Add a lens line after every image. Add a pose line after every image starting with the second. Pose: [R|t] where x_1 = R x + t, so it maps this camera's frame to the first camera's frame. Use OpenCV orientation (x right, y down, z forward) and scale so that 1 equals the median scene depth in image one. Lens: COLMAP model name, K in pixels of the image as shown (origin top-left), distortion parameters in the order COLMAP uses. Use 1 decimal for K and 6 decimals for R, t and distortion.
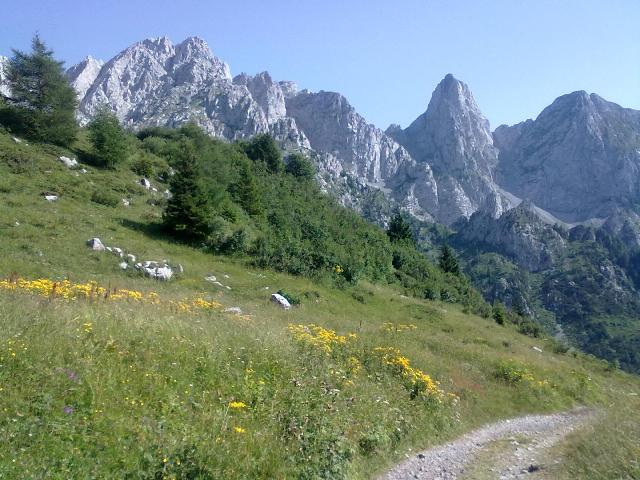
lens RADIAL K [[627.2, 0, 320.0], [0, 627.2, 240.0], [0, 0, 1]] dist [-0.017179, 0.094172]
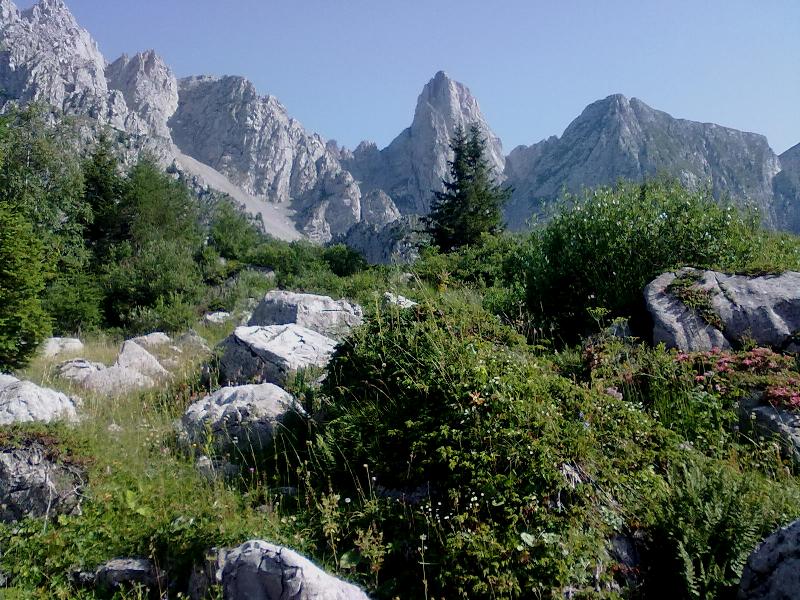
lens RADIAL K [[784.0, 0, 400.0], [0, 784.0, 300.0], [0, 0, 1]] dist [-0.017179, 0.094172]
pose [[0.999697, 0.012160, 0.021381, 0.162739], [-0.011312, 0.999162, -0.039341, 0.035585], [-0.021842, 0.039087, 0.998997, 0.133956]]
